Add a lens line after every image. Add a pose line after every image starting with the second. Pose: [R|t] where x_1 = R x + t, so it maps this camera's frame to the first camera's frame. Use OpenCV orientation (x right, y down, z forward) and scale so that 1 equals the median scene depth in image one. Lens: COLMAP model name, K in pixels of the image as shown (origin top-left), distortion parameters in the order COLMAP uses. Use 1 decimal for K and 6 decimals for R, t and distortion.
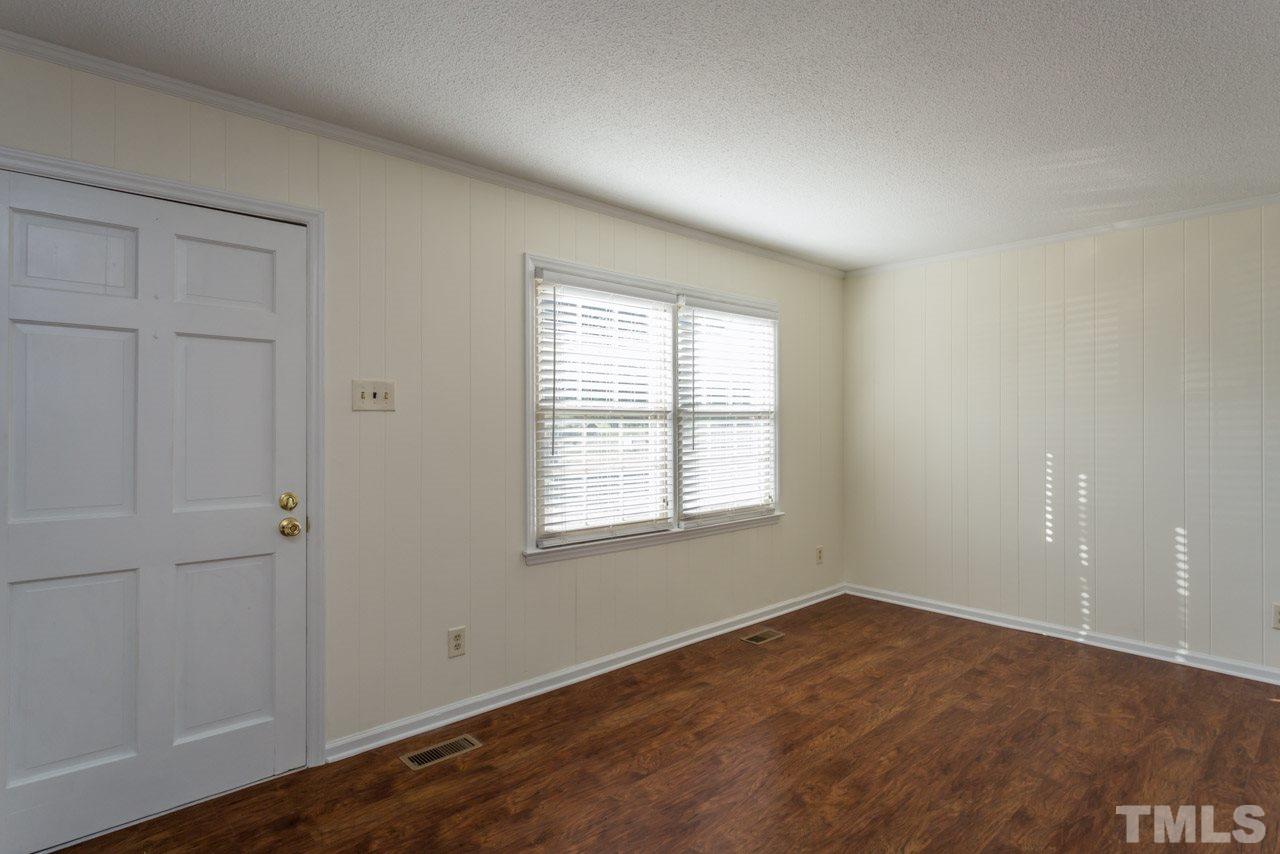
lens RADIAL K [[658.4, 0, 637.1], [0, 658.4, 424.3], [0, 0, 1]] dist [-0.010465, 0.002078]
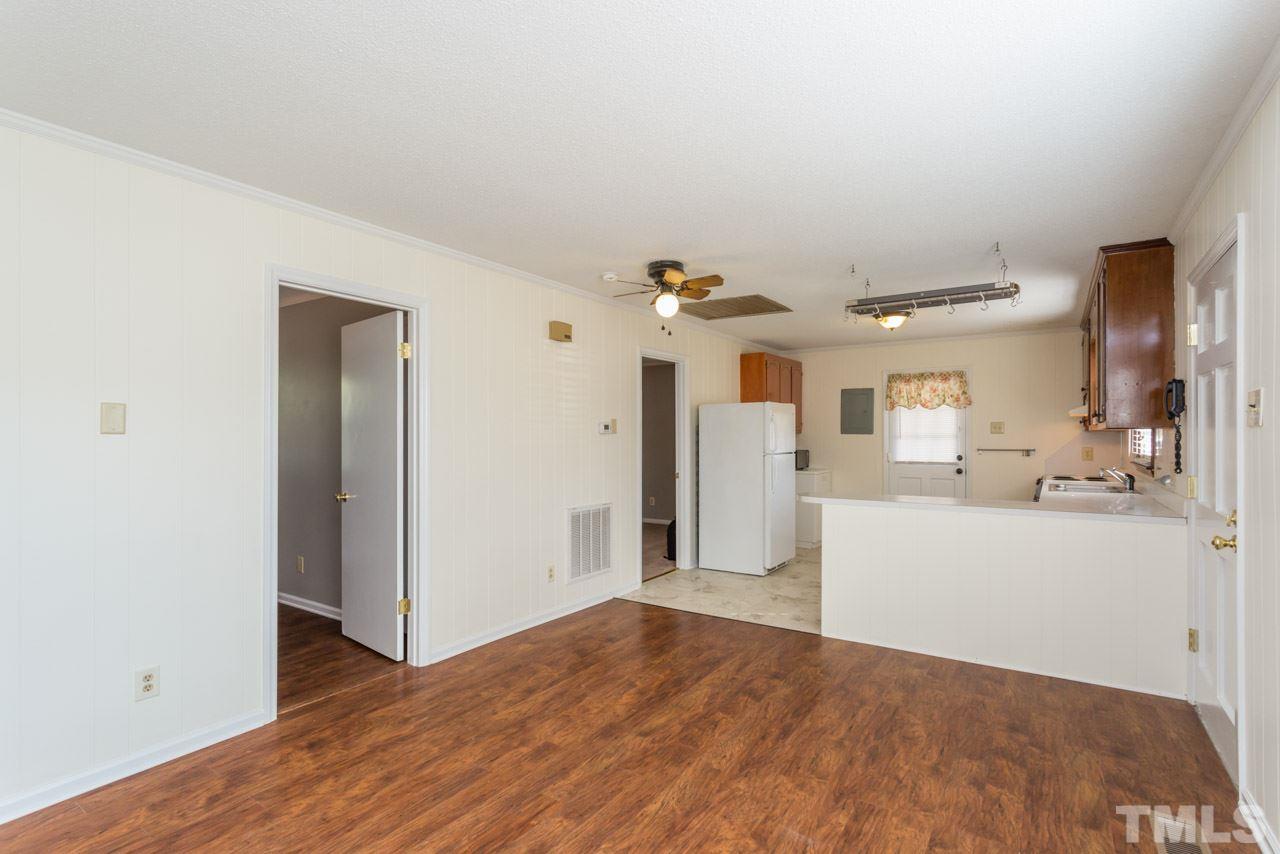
lens RADIAL K [[609.5, 0, 638.5], [0, 609.5, 435.0], [0, 0, 1]] dist [0.001745, -0.000096]
pose [[-0.970730, 0.005543, -0.240108, 0.447894], [0.007046, 0.999961, -0.005403, -0.006964], [0.240068, -0.006936, -0.970731, 1.303884]]
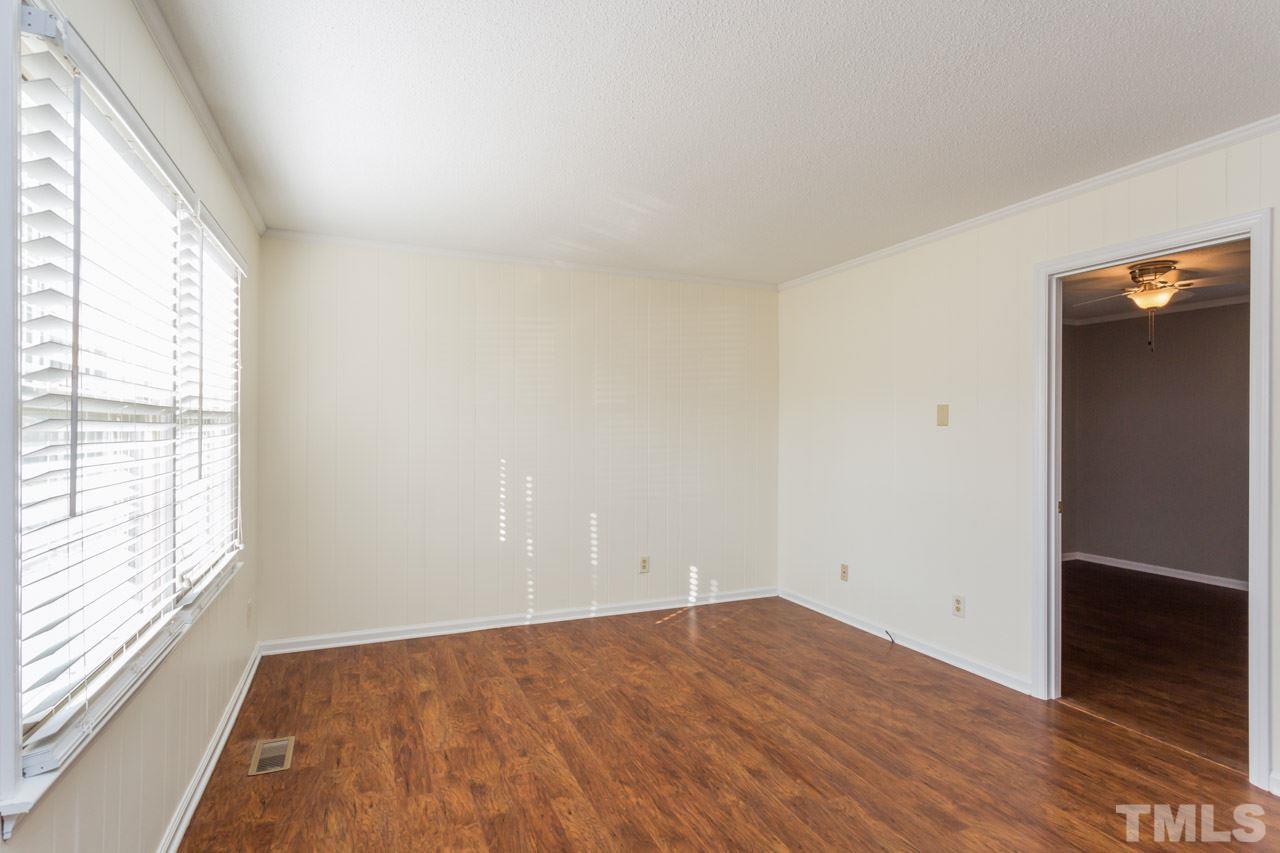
lens RADIAL K [[634.6, 0, 639.5], [0, 634.6, 434.9], [0, 0, 1]] dist [-0.004052, 0.000707]
pose [[0.318928, -0.004126, 0.947770, -0.369993], [-0.005195, 0.999968, 0.006102, -0.004602], [-0.947765, -0.006870, 0.318897, 0.572755]]
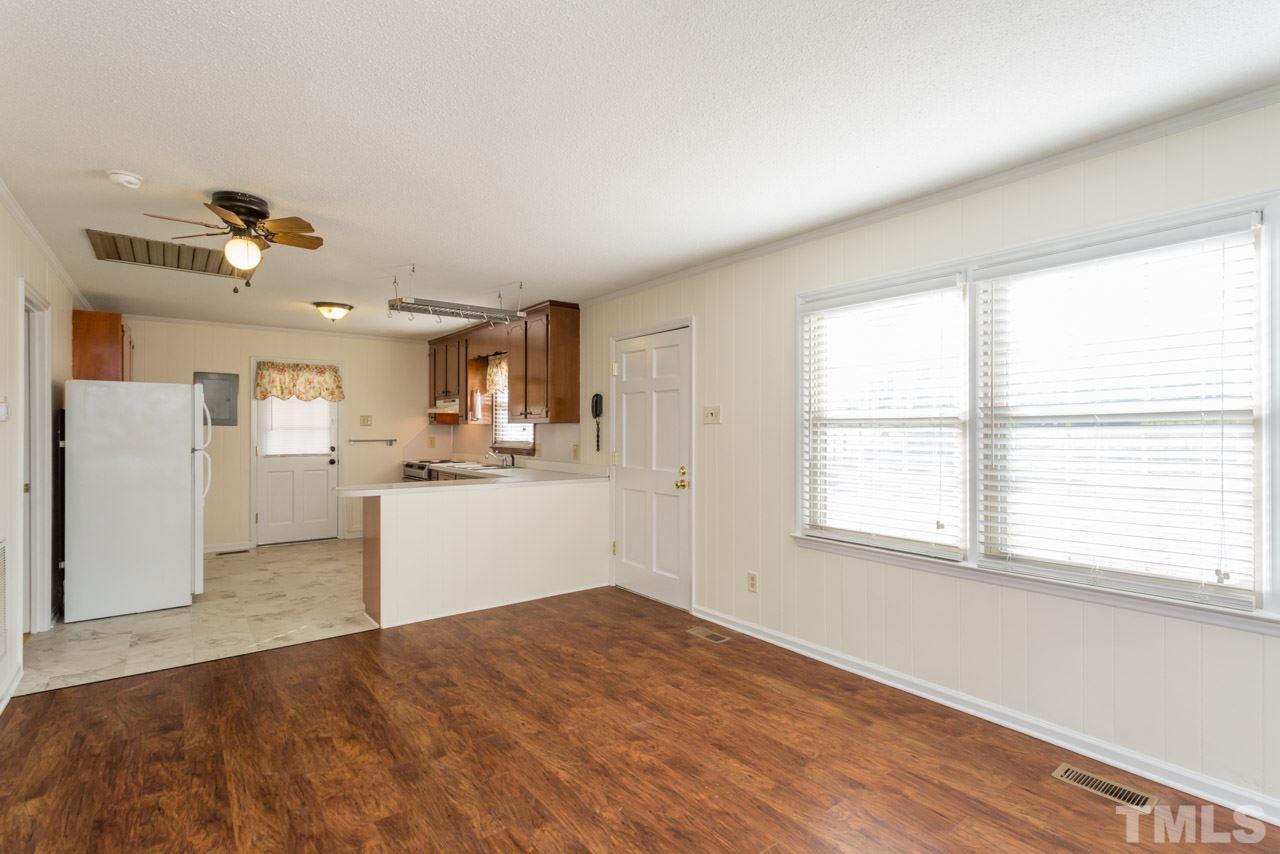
lens RADIAL K [[609.5, 0, 638.9], [0, 609.5, 431.5], [0, 0, 1]] dist [0.001745, -0.000096]
pose [[-0.083362, 0.007533, -0.996491, 0.992682], [0.001424, 0.999971, 0.007440, -0.009768], [0.996518, -0.000799, -0.083370, 0.788719]]
